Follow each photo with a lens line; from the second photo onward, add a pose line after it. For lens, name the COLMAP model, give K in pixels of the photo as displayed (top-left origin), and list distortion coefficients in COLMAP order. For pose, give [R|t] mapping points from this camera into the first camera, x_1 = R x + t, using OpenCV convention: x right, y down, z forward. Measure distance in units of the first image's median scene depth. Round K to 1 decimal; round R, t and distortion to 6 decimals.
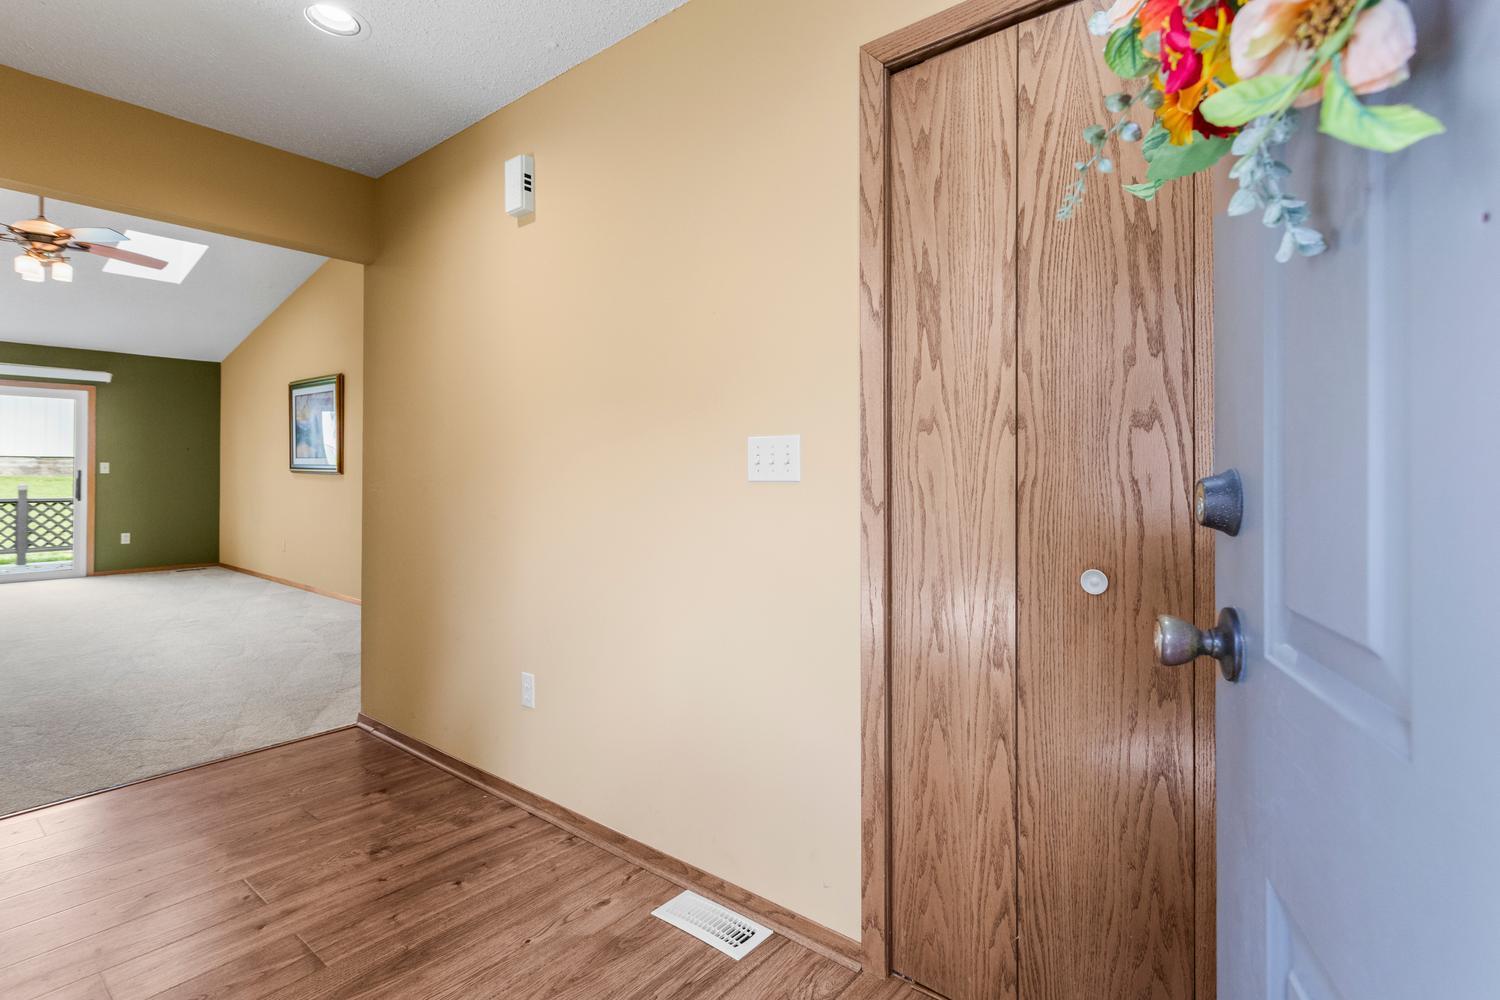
lens RADIAL K [[730.9, 0, 751.4], [0, 730.9, 469.3], [0, 0, 1]] dist [0.000374, 0.000221]
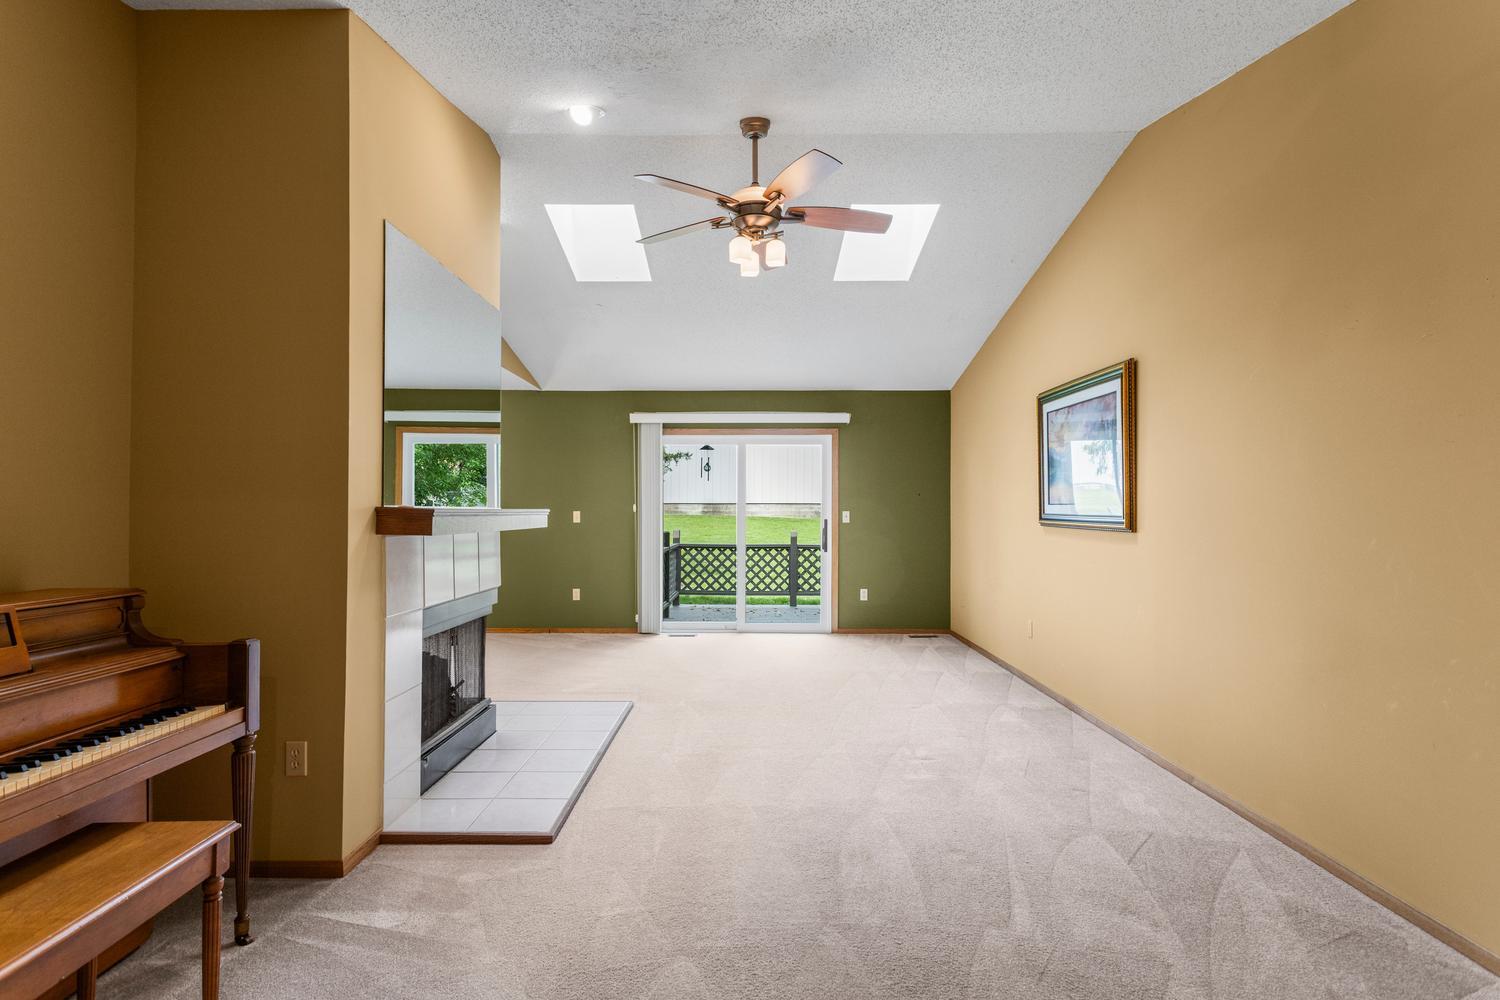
lens RADIAL K [[732.7, 0, 750.0], [0, 732.7, 500.0], [0, 0, 1]] dist [0.000286, 0.000201]
pose [[0.633390, -0.014603, -0.773695, -0.250089], [0.001752, 0.999846, -0.017438, -0.007473], [0.773831, 0.009690, 0.633318, 0.326969]]
